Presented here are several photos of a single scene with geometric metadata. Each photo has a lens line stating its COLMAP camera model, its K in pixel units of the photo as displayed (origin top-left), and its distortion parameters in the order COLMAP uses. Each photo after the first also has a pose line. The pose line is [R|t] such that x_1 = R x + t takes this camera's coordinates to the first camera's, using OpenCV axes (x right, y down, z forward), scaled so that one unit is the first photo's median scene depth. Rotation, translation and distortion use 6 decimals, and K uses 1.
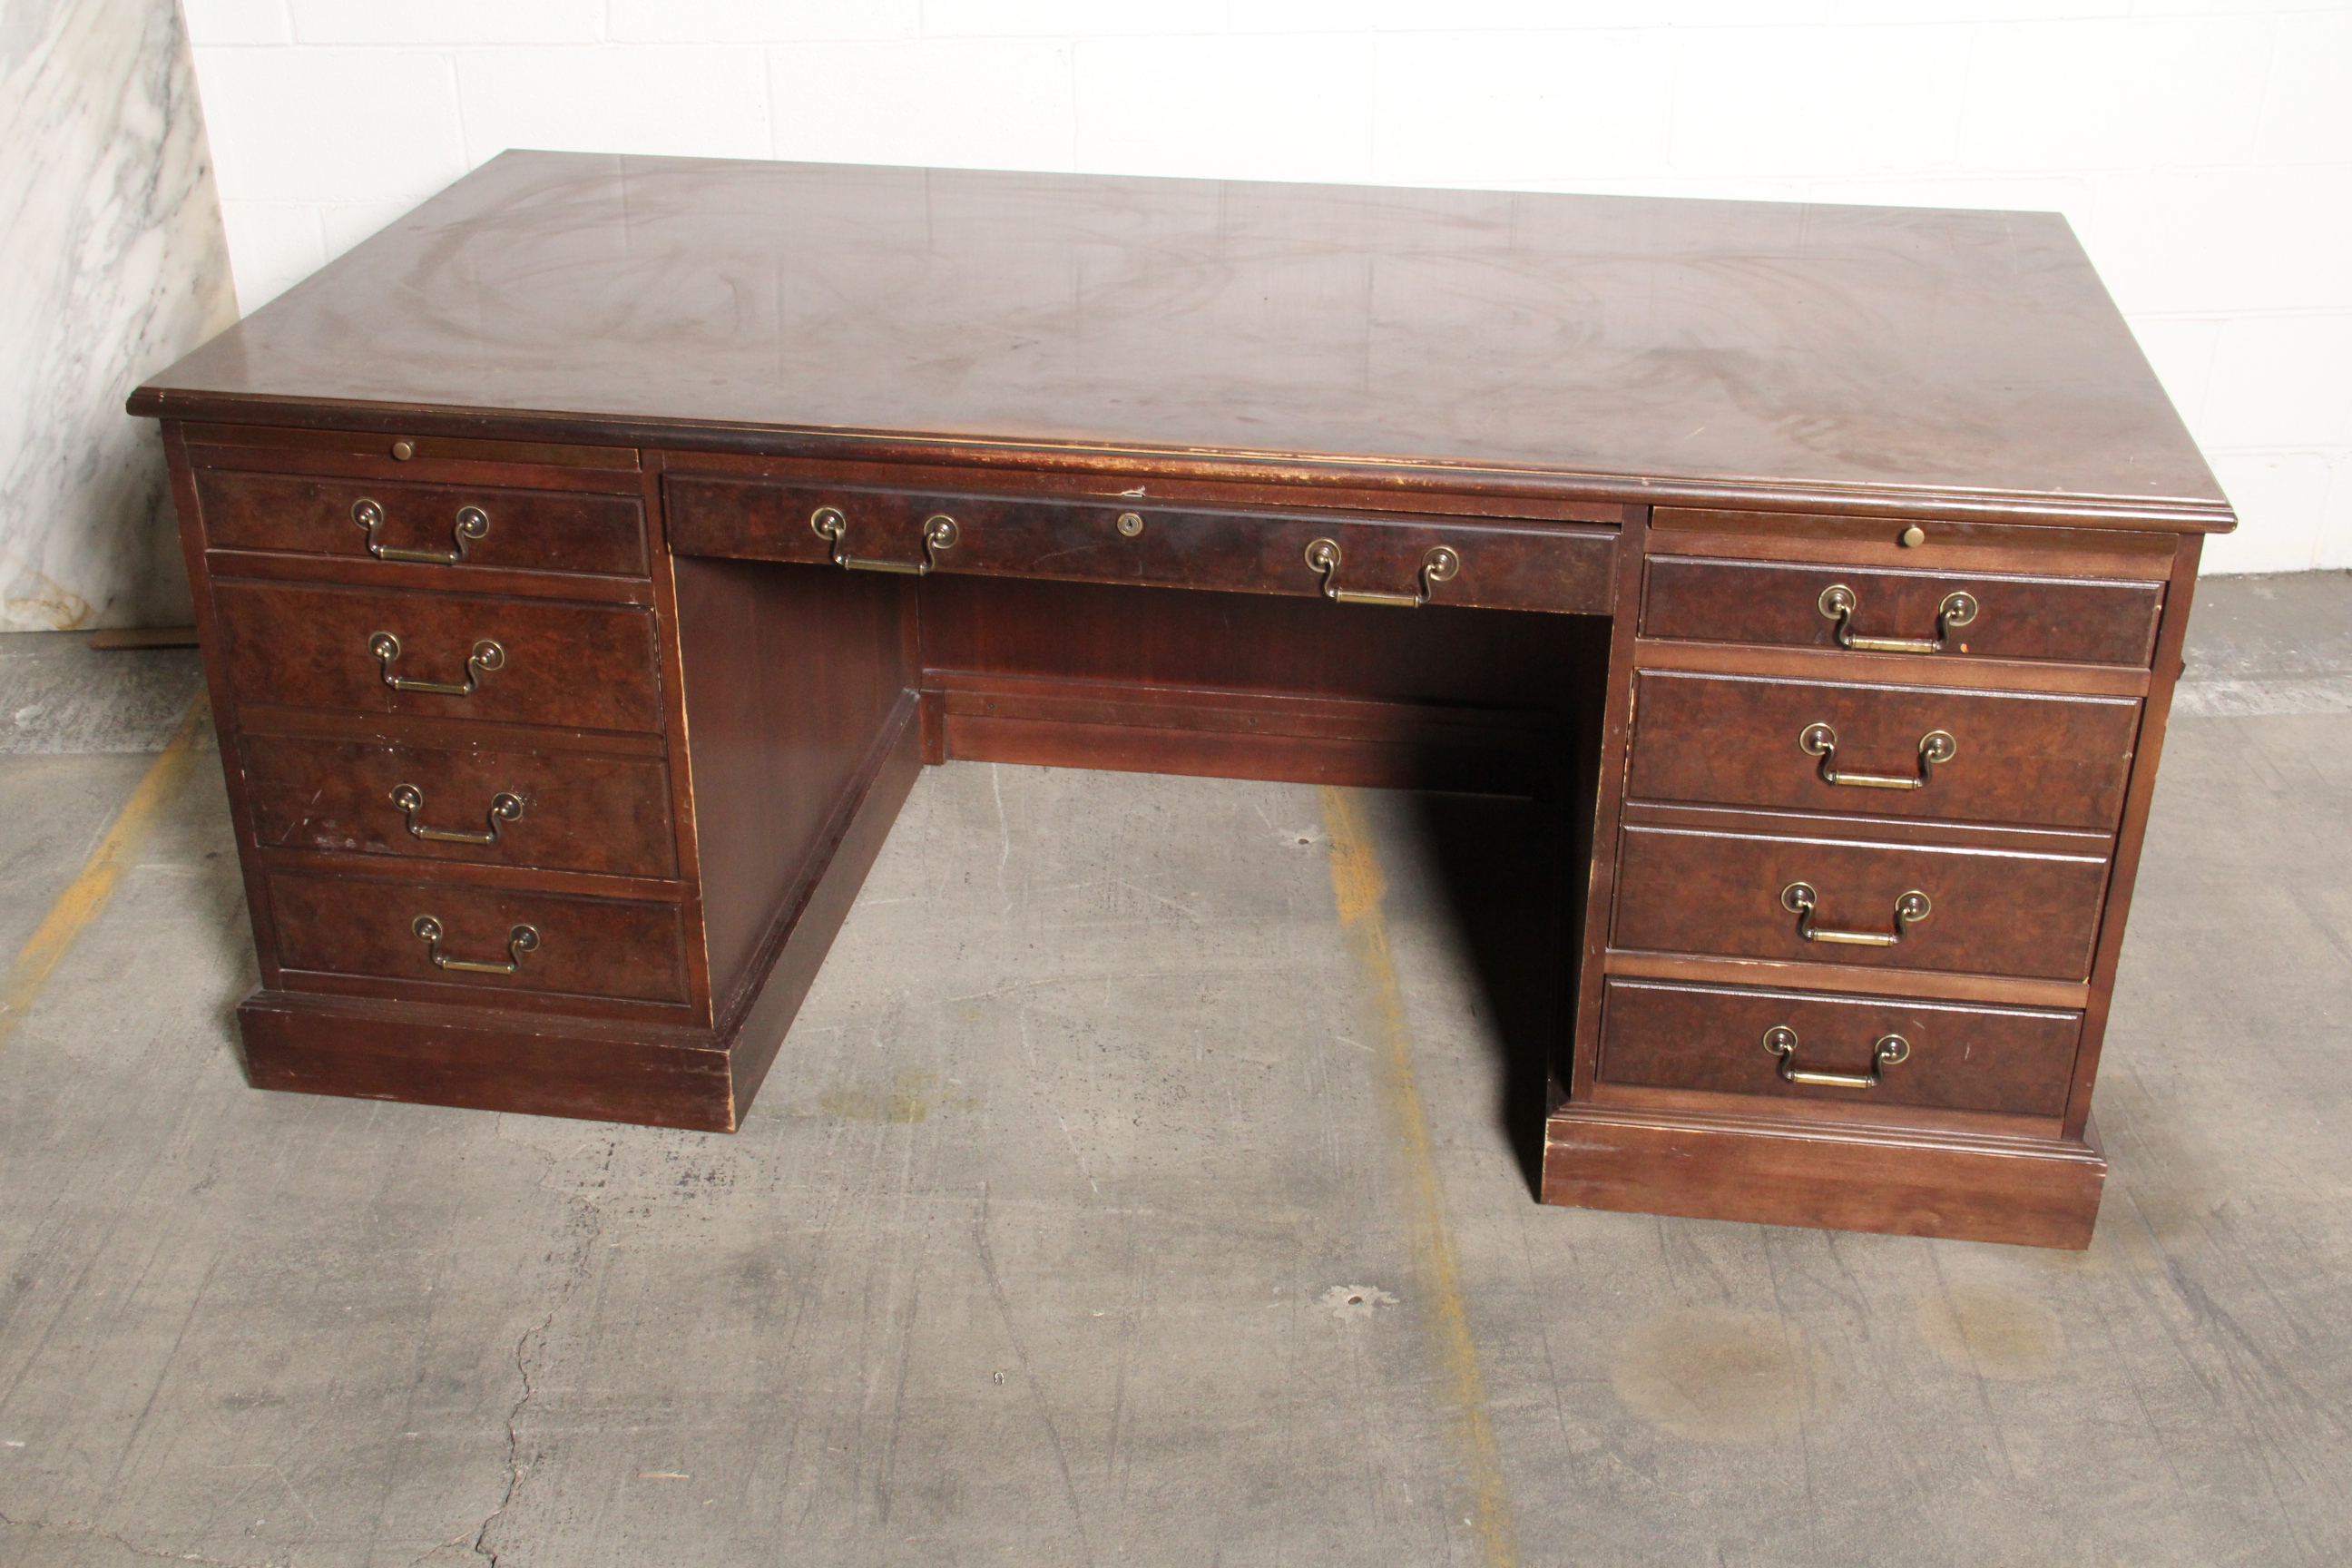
lens RADIAL K [[2615.7, 0, 1199.4], [0, 2615.7, 830.5], [0, 0, 1]] dist [0.077479, 0.000000]
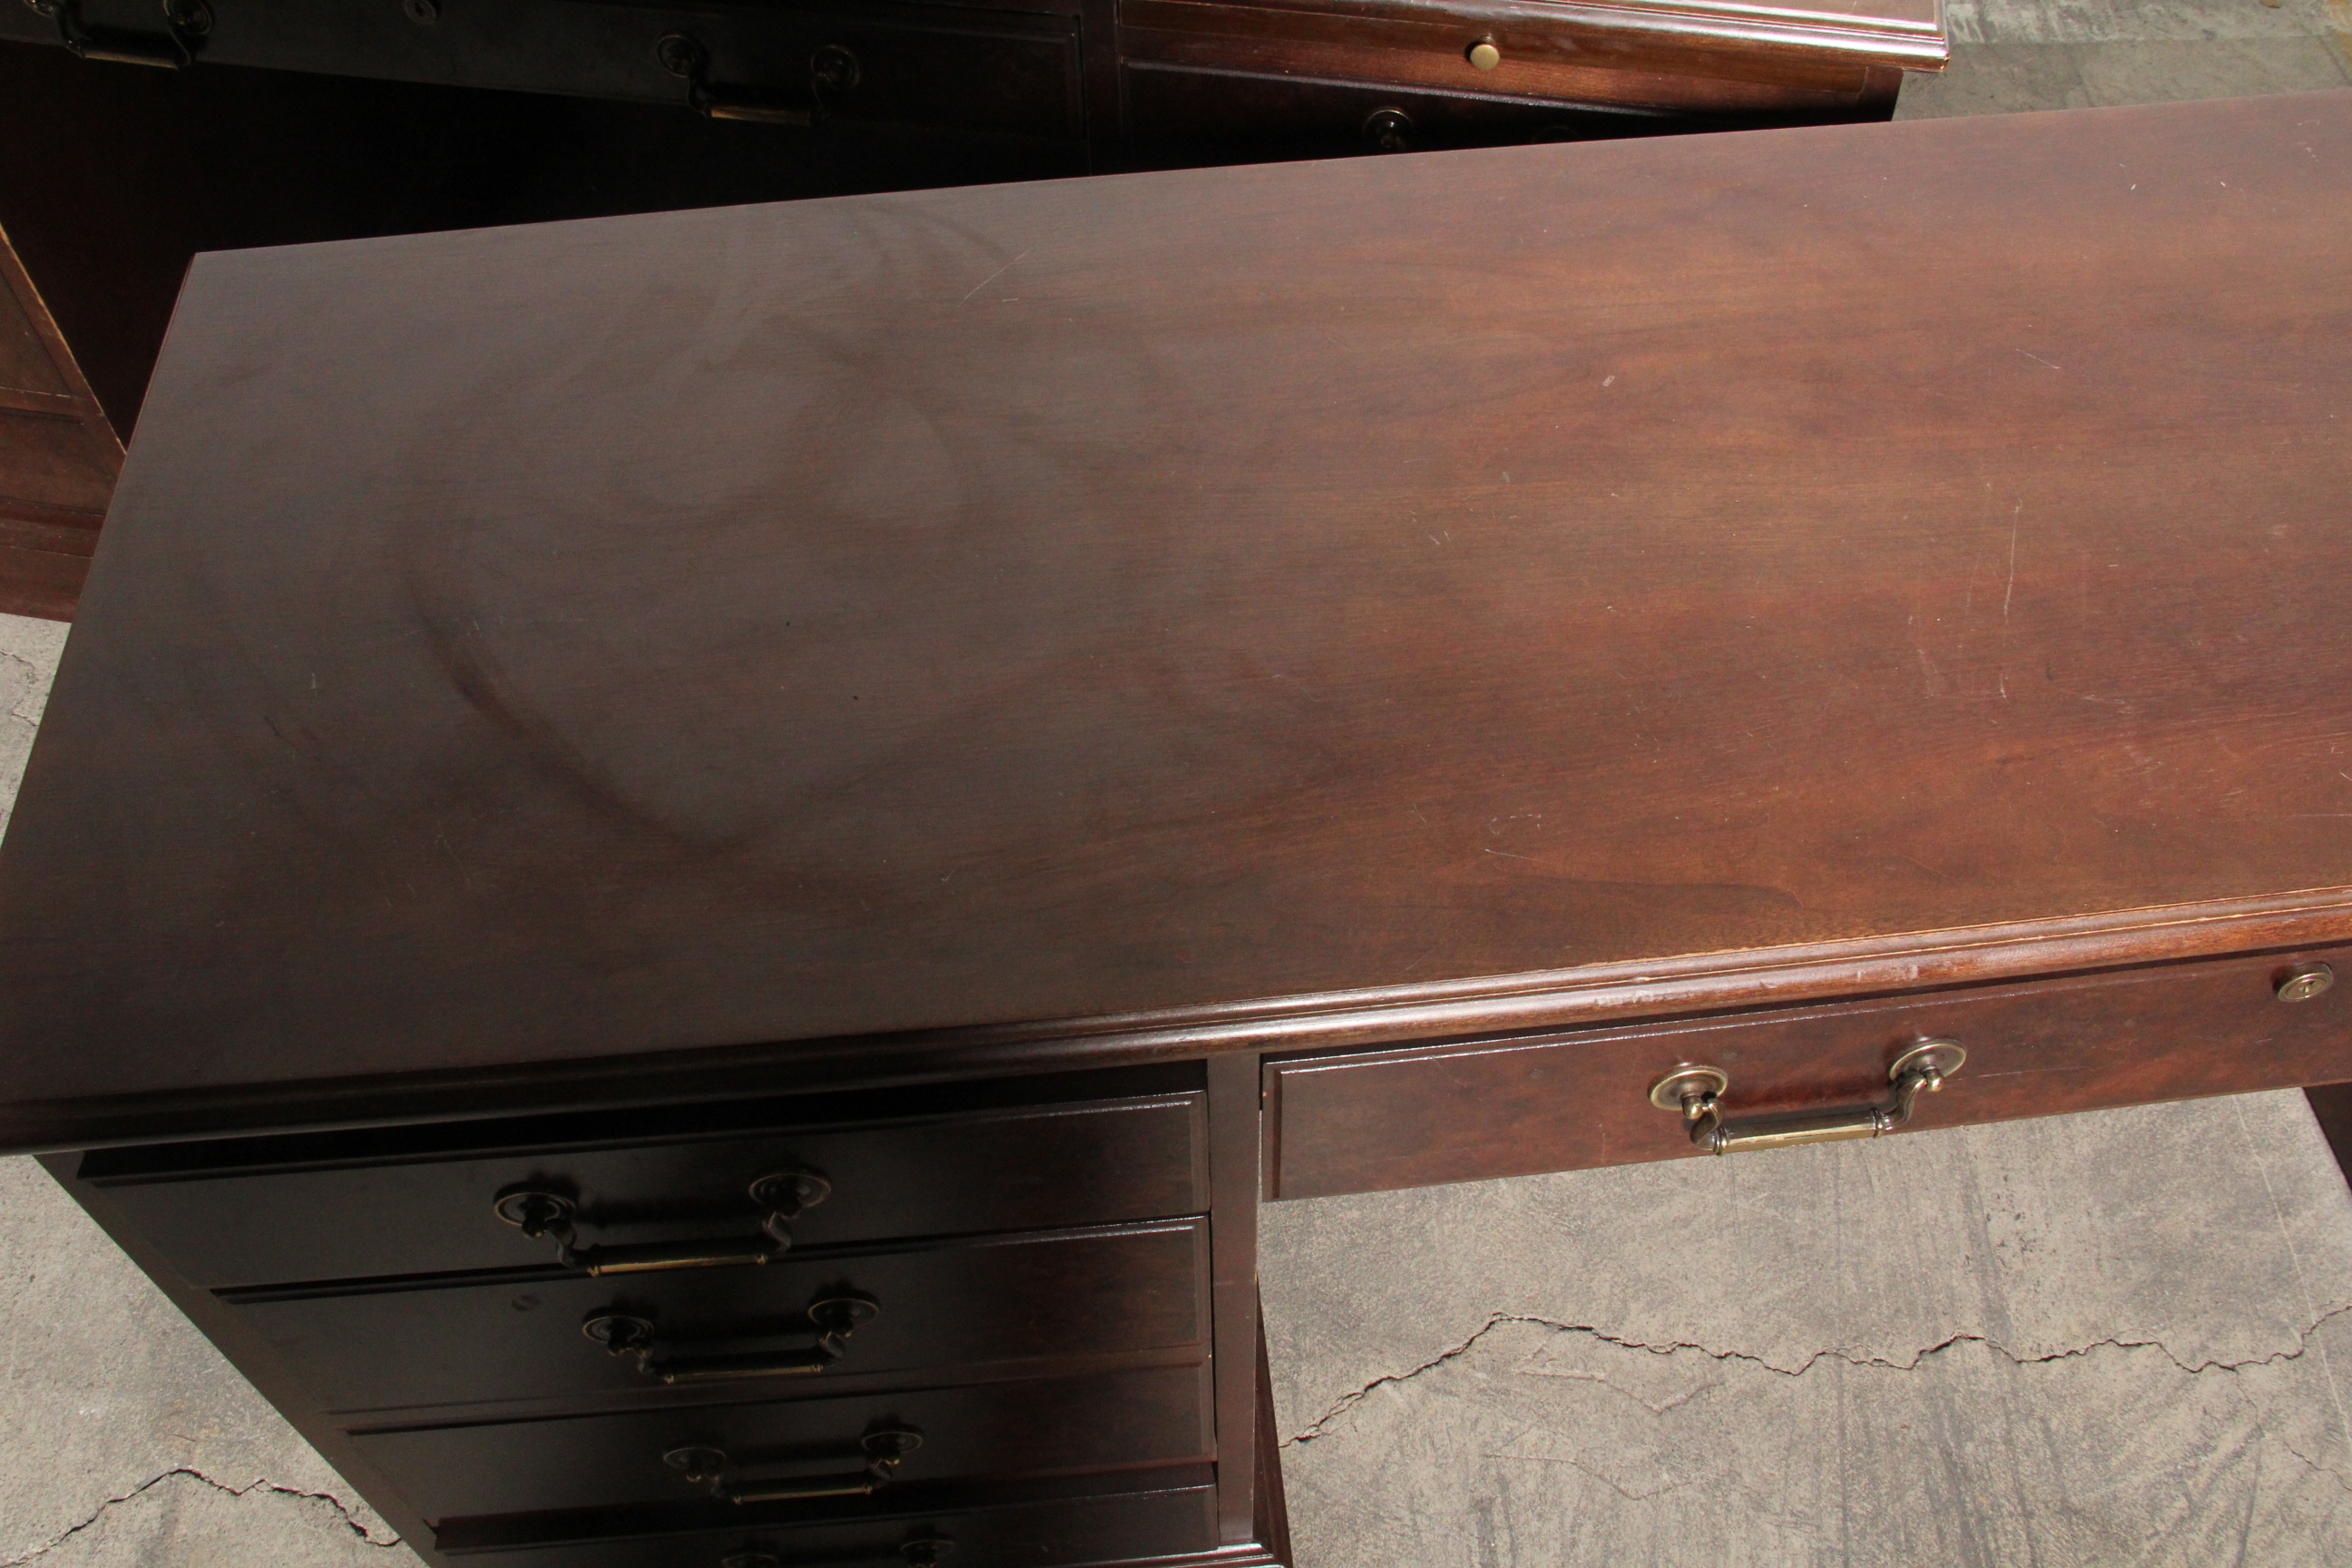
lens RADIAL K [[2163.5, 0, 1173.3], [0, 2163.5, 782.6], [0, 0, 1]] dist [-0.147346, 0.158697]
pose [[0.998293, 0.023431, -0.053500, 0.219933], [0.000393, 0.913284, 0.407323, -0.160654], [0.058405, -0.406648, 0.911716, 0.405676]]
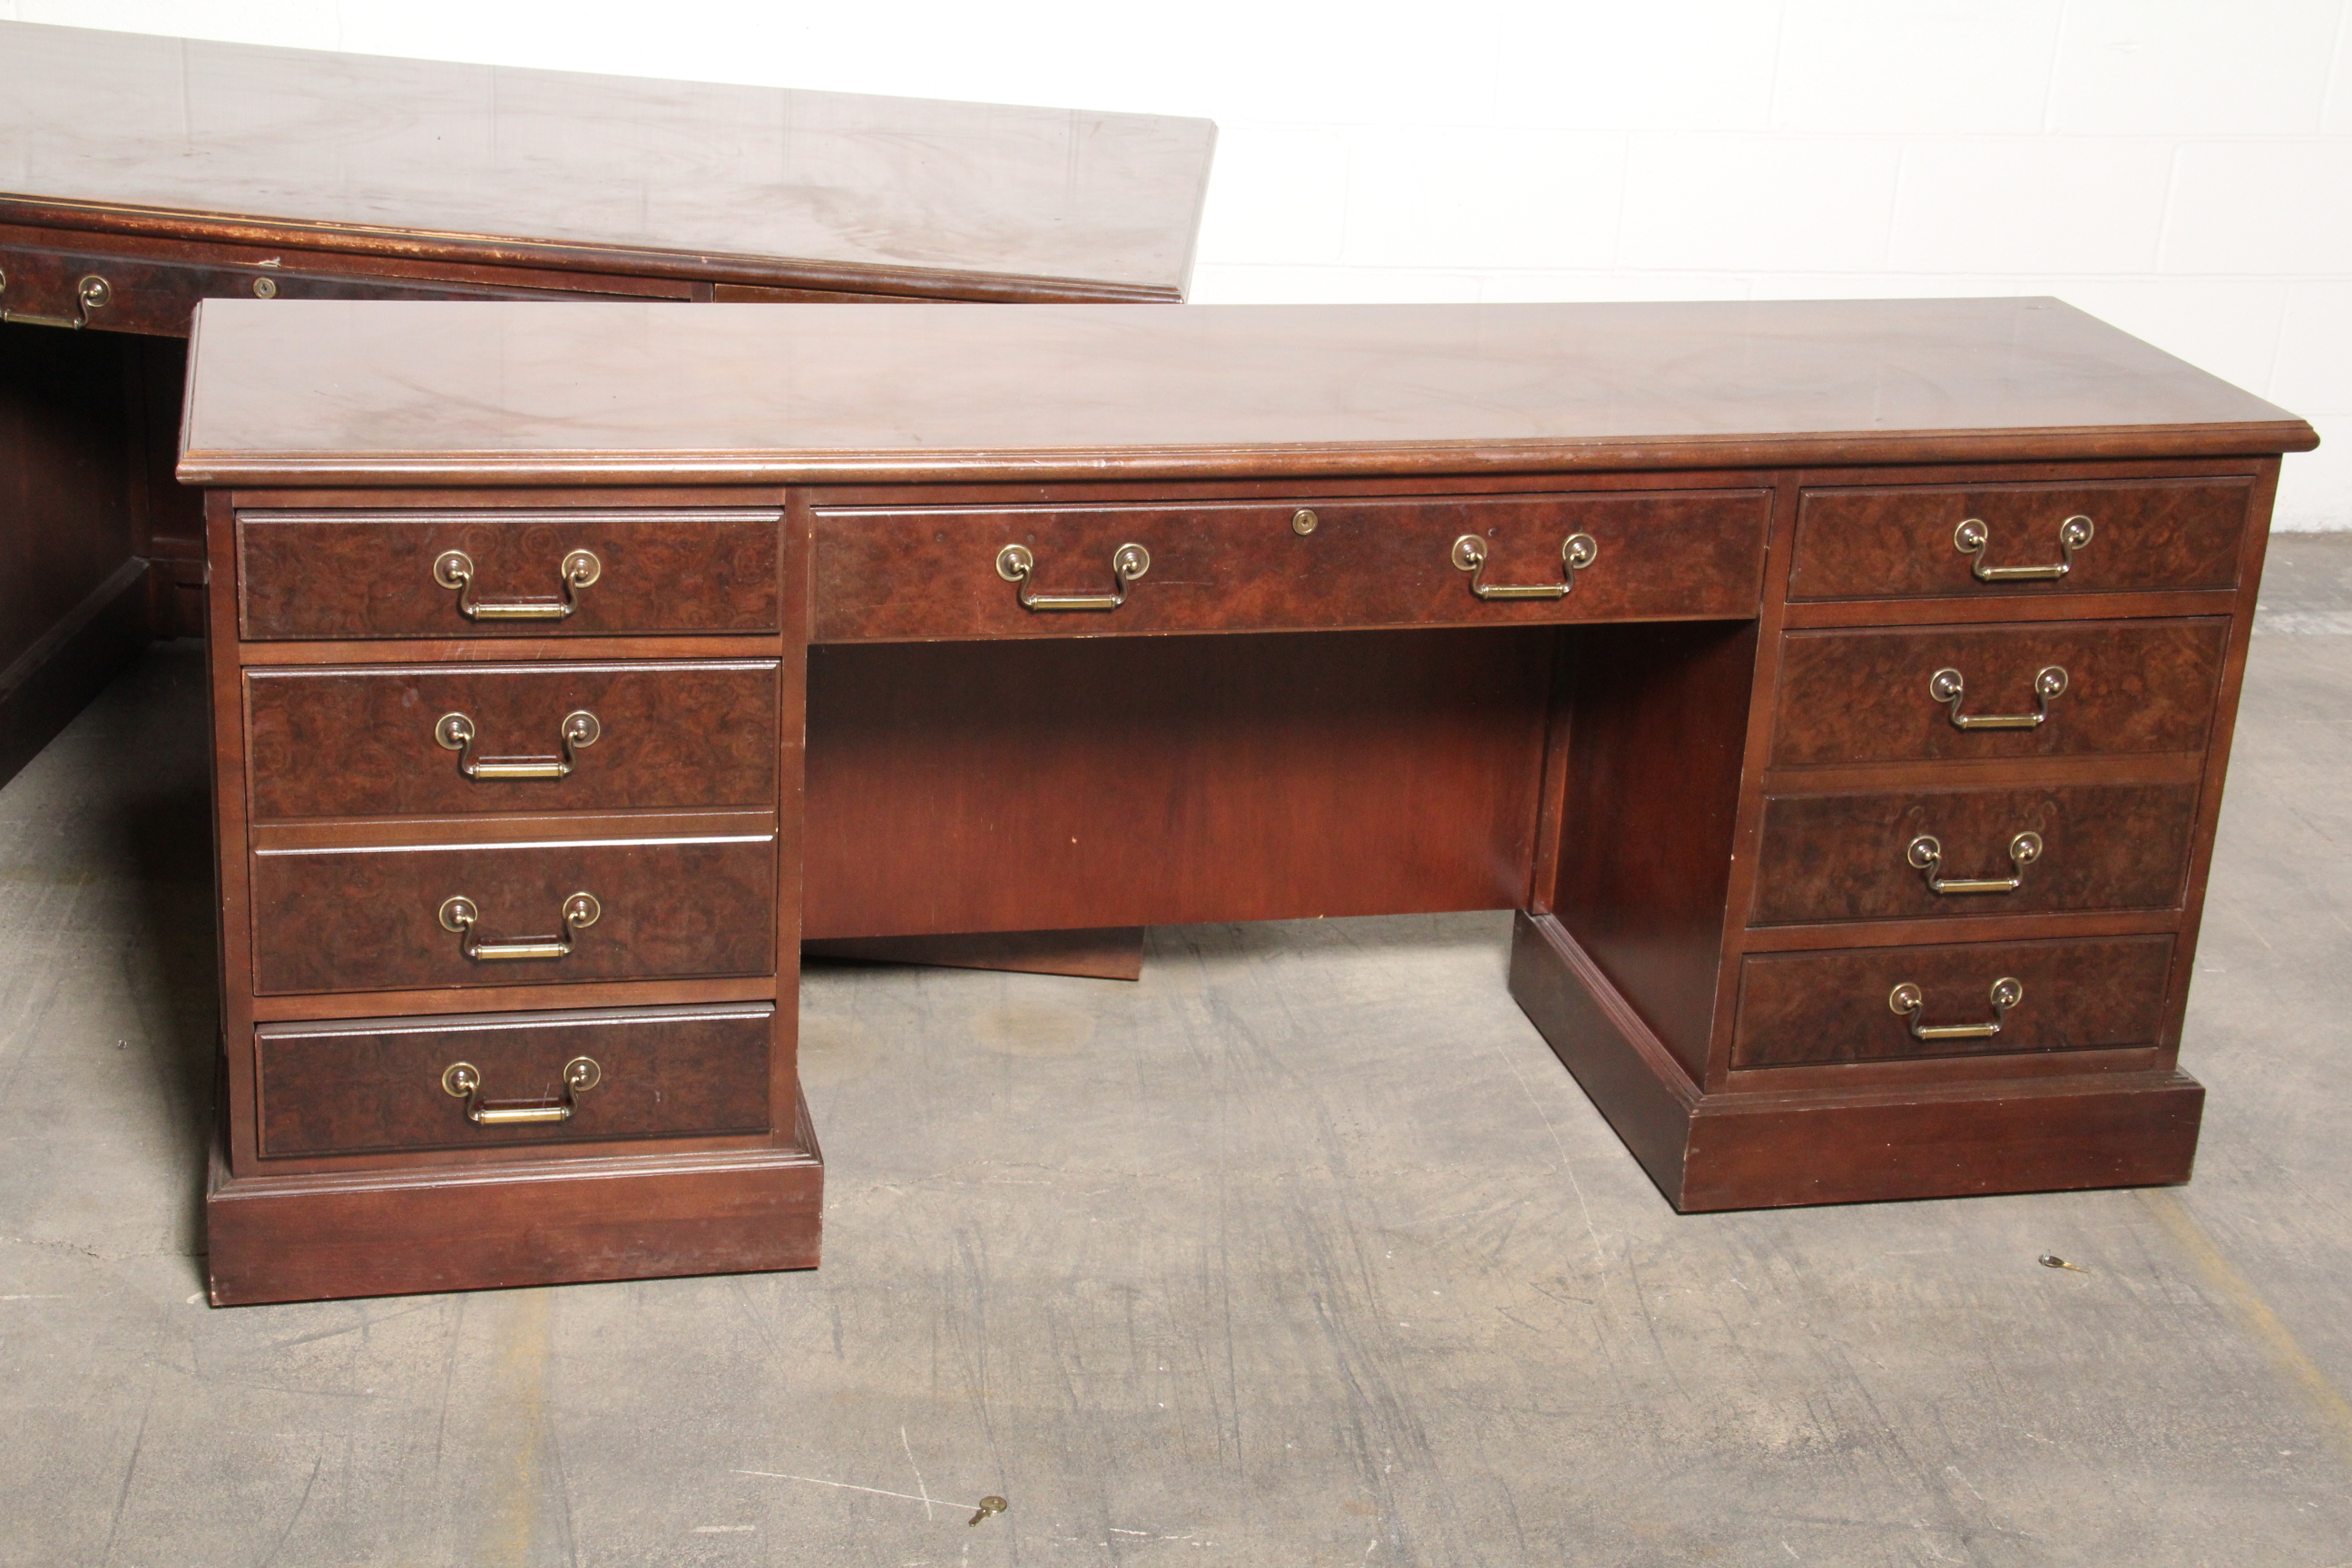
lens RADIAL K [[3552.2, 0, 1169.4], [0, 3552.2, 774.8], [0, 0, 1]] dist [0.115373, 0.000000]
pose [[0.995263, 0.018943, 0.095356, 0.225572], [-0.007230, 0.992539, -0.121713, 0.286723], [-0.096950, 0.120447, 0.987974, -0.571707]]
